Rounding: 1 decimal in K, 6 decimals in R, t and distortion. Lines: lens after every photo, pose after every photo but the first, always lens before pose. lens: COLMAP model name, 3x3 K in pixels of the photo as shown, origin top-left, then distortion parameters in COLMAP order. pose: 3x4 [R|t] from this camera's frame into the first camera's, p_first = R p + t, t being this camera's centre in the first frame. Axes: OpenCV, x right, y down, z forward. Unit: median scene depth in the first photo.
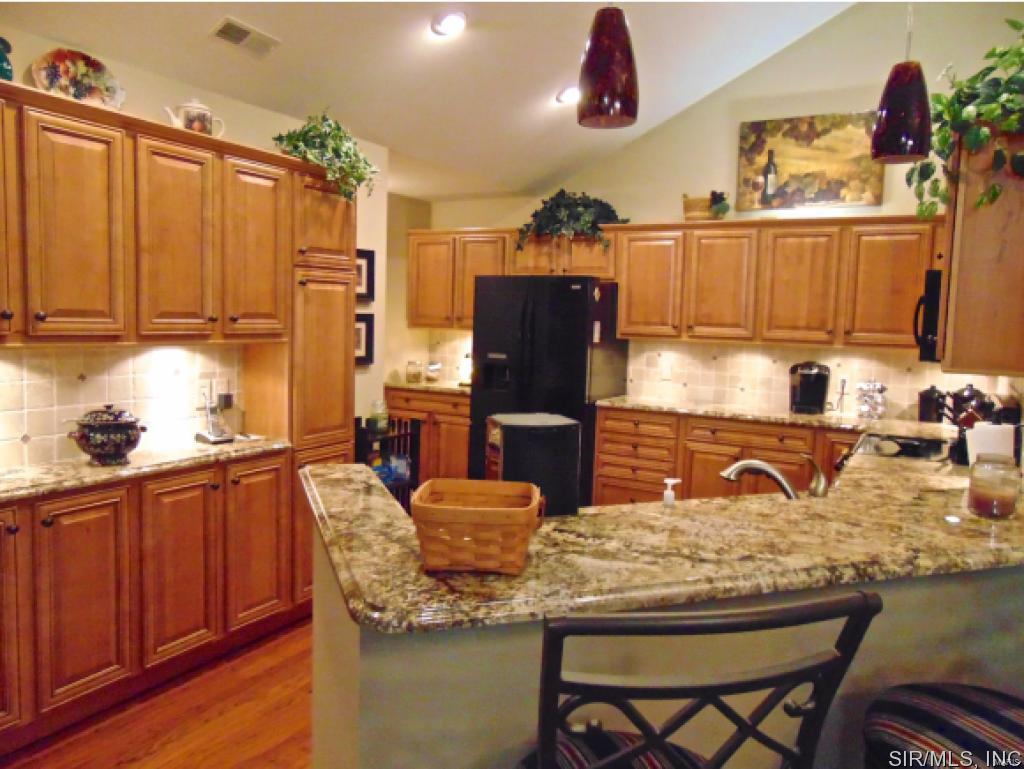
lens RADIAL K [[765.1, 0, 514.8], [0, 765.1, 383.4], [0, 0, 1]] dist [-0.021429, 0.039070]
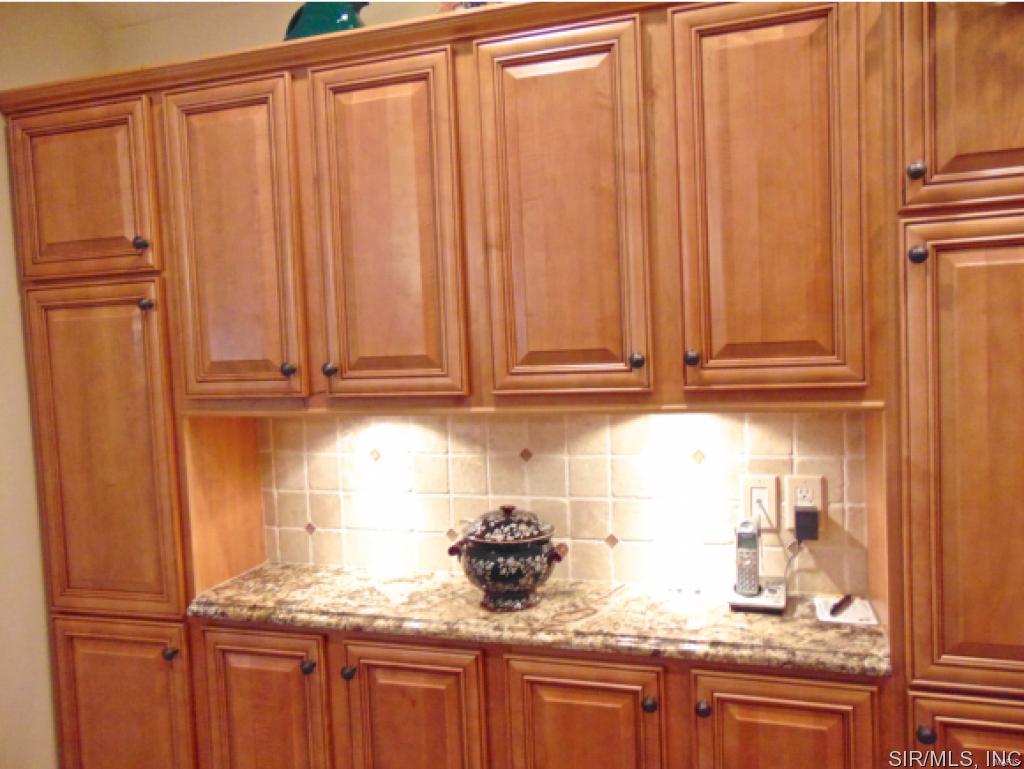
lens RADIAL K [[765.1, 0, 509.0], [0, 765.1, 383.6], [0, 0, 1]] dist [-0.021429, 0.039070]
pose [[0.200763, 0.024815, -0.979325, 0.060019], [-0.038513, 0.999106, 0.017421, -0.073772], [0.978882, 0.034219, 0.201539, 0.797119]]
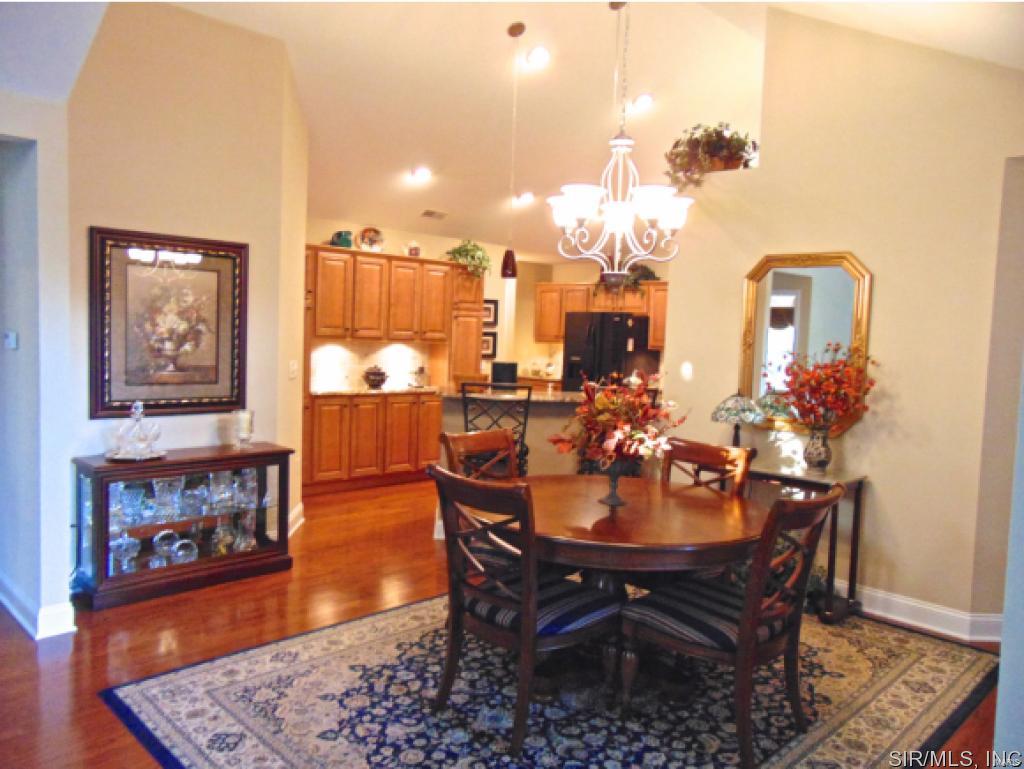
lens RADIAL K [[765.1, 0, 515.0], [0, 765.1, 385.1], [0, 0, 1]] dist [-0.021429, 0.039070]
pose [[0.963353, 0.028309, -0.266738, 0.531262], [-0.036964, 0.998939, -0.027482, 0.131649], [0.265677, 0.036335, 0.963377, -1.188058]]
